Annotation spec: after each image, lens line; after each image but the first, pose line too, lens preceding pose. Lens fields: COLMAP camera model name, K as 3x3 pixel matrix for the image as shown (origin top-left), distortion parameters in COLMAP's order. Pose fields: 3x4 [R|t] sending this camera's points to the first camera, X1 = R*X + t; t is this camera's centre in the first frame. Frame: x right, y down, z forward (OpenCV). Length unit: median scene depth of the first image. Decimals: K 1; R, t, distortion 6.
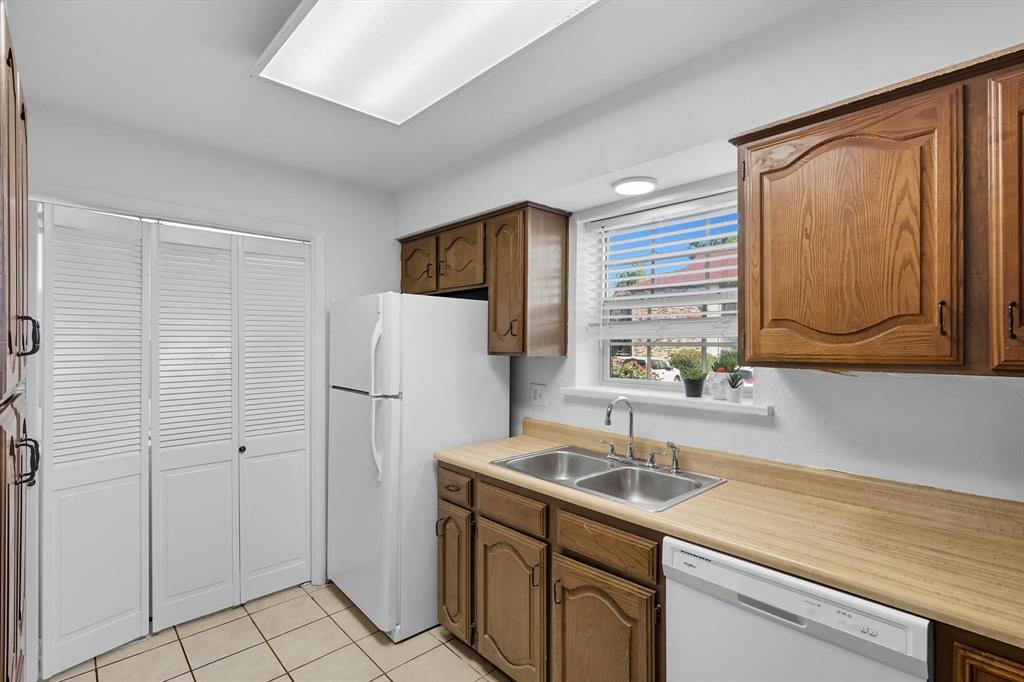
lens RADIAL K [[481.9, 0, 516.0], [0, 481.9, 338.6], [0, 0, 1]] dist [0.001859, 0.000908]
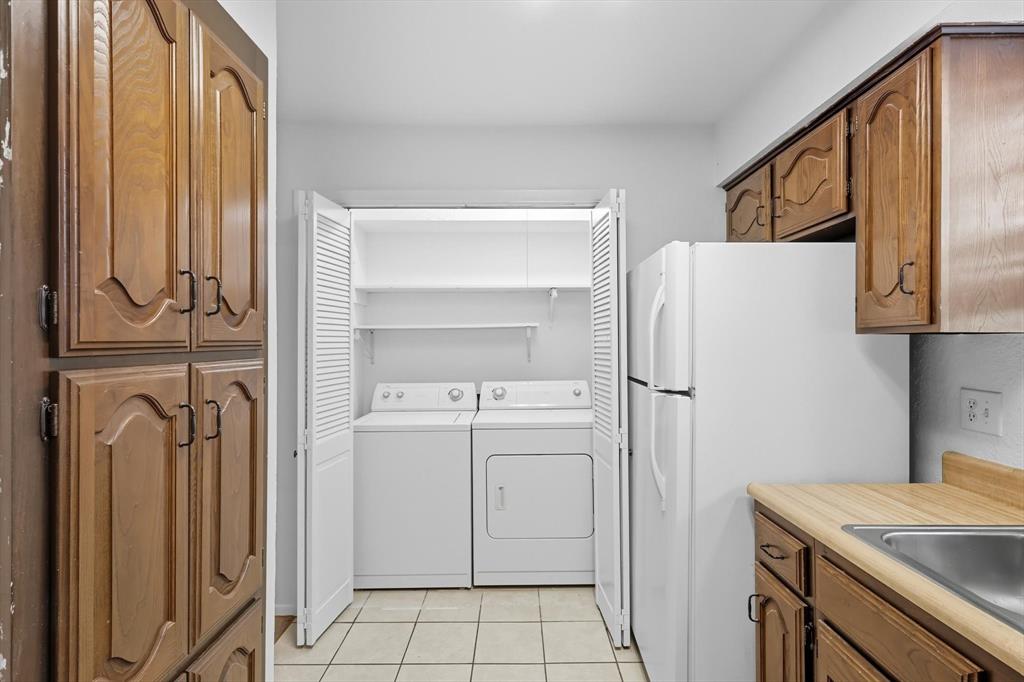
lens RADIAL K [[481.9, 0, 520.2], [0, 481.9, 340.4], [0, 0, 1]] dist [0.001859, 0.000908]
pose [[0.730677, -0.008919, -0.682665, 0.045319], [0.010285, 0.999945, -0.002056, 0.041129], [0.682646, -0.005519, 0.730729, 0.316643]]
